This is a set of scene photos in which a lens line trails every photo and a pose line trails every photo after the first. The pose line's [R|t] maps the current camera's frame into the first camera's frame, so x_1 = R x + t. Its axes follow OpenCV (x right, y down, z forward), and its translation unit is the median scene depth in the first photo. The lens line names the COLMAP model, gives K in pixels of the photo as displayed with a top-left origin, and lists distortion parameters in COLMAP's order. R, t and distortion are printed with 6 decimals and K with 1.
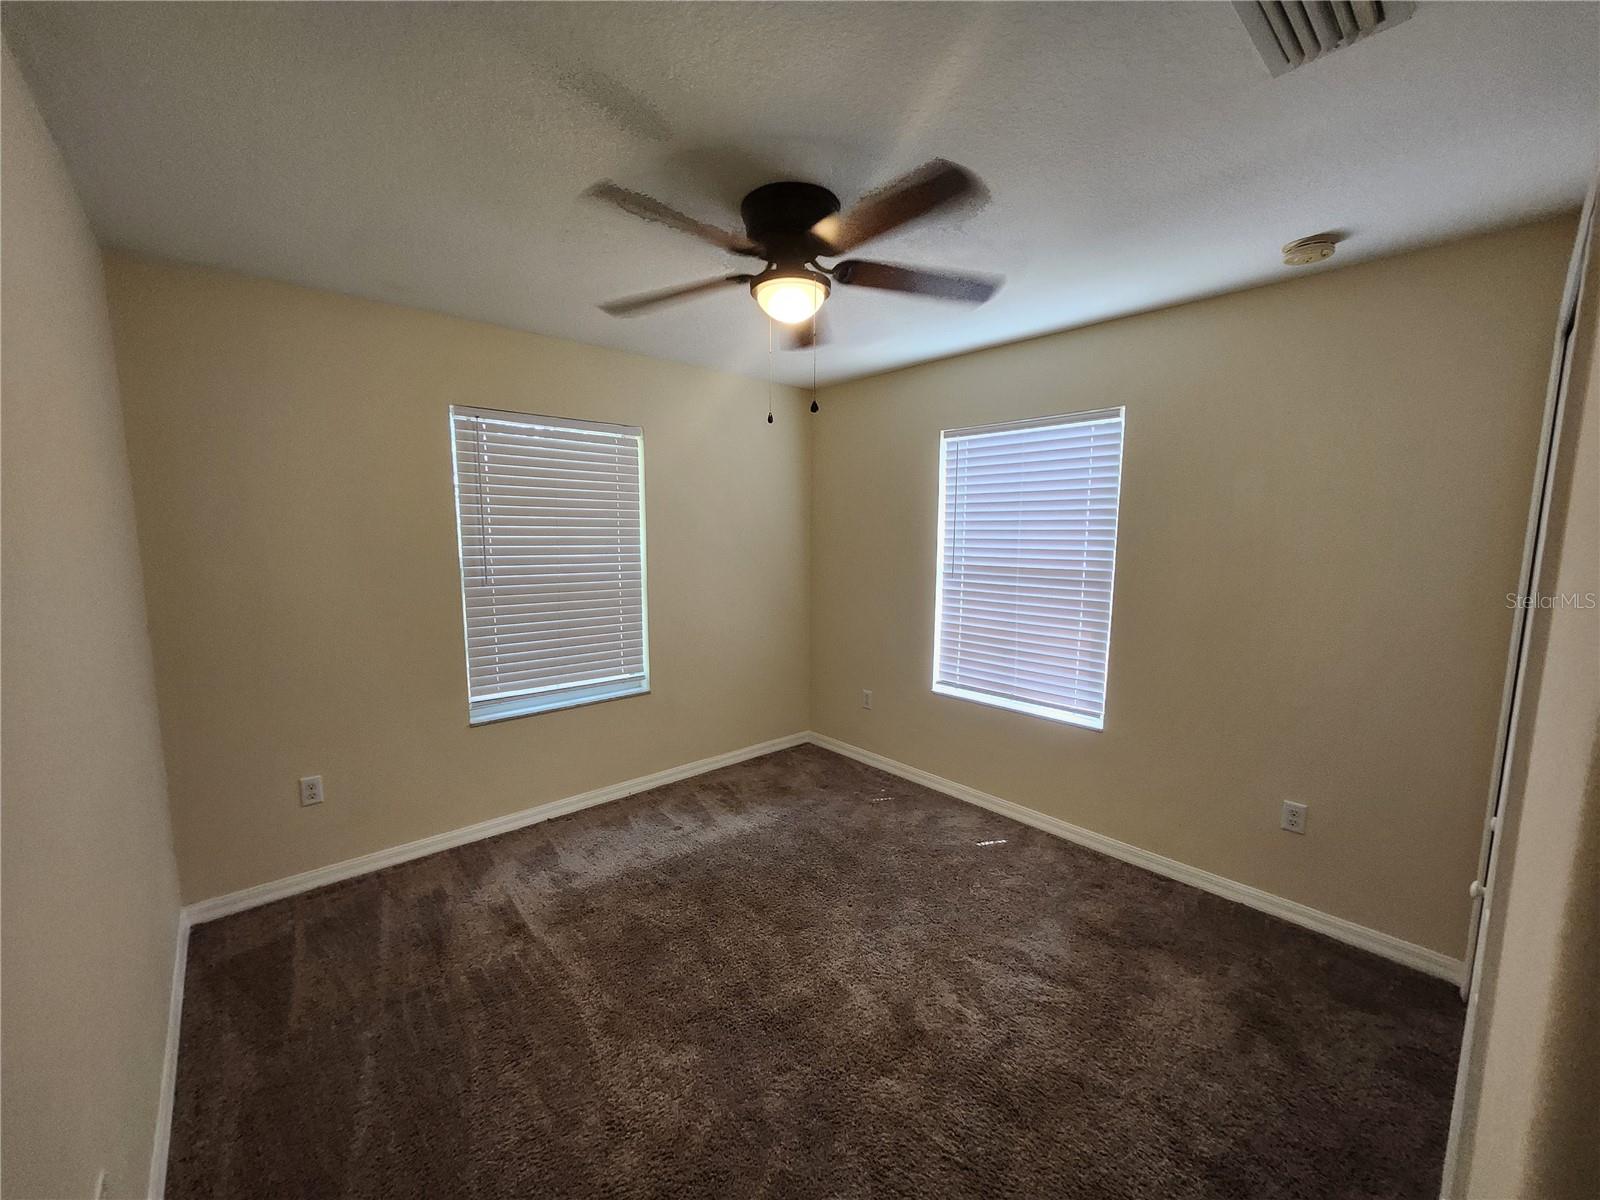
lens RADIAL K [[635.9, 0, 799.2], [0, 635.9, 606.3], [0, 0, 1]] dist [-0.002262, 0.002525]
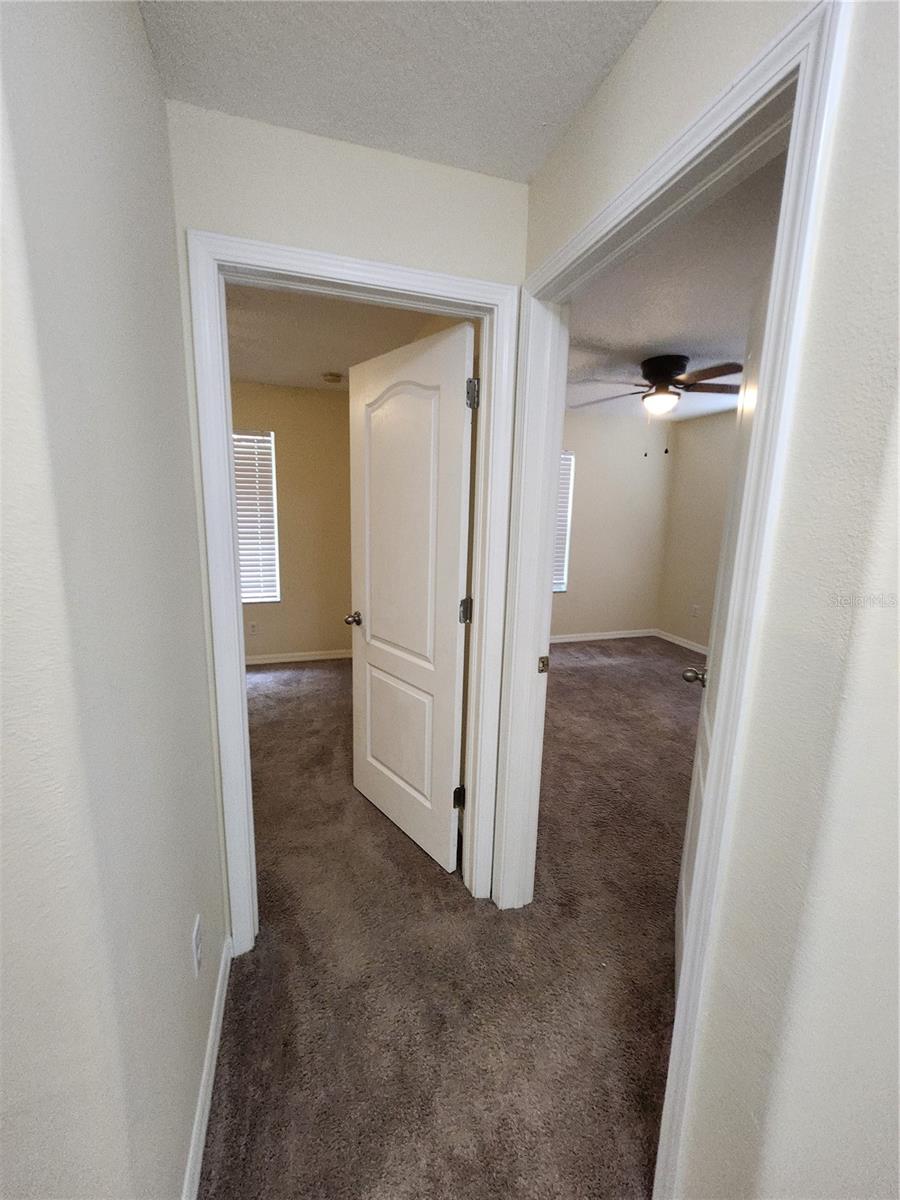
lens RADIAL K [[476.9, 0, 443.9], [0, 476.9, 595.7], [0, 0, 1]] dist [-0.002262, 0.002525]
pose [[0.905049, 0.092223, -0.415188, 0.030933], [-0.065784, 0.994814, 0.077571, 0.066227], [0.420189, -0.042892, 0.906422, -0.490385]]
